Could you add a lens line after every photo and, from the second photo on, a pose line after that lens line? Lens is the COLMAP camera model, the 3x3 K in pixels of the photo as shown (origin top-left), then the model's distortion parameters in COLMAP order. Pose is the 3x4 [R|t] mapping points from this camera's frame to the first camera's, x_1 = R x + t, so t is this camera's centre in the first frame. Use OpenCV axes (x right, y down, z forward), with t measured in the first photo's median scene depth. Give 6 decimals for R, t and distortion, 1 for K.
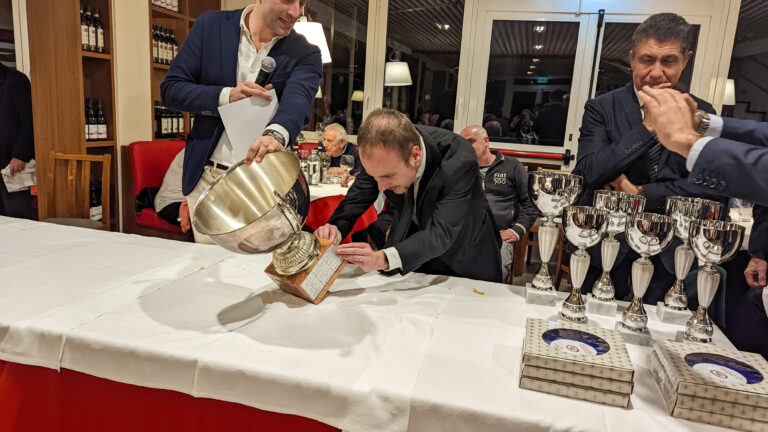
lens RADIAL K [[543.9, 0, 382.9], [0, 543.9, 210.8], [0, 0, 1]] dist [0.009619, -0.003272]
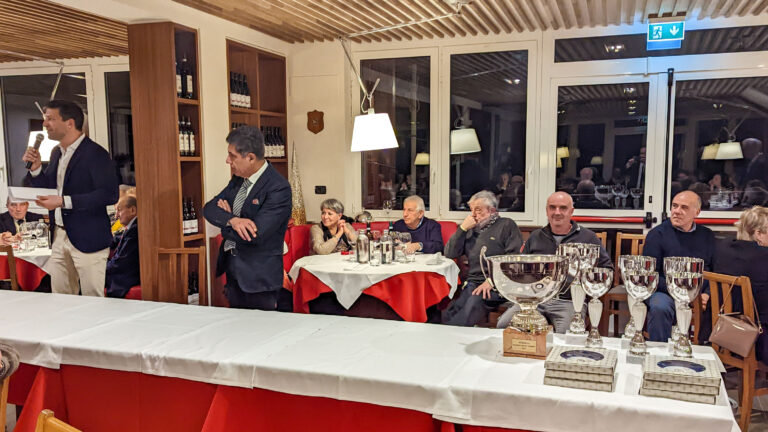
lens RADIAL K [[685.9, 0, 384.0], [0, 685.9, 216.0], [0, 0, 1]] dist [0.134292, -0.002333]
pose [[0.992485, -0.063019, -0.104890, 0.010873], [0.050669, 0.991896, -0.116511, 0.016853], [0.111383, 0.110321, 0.987635, -0.341130]]
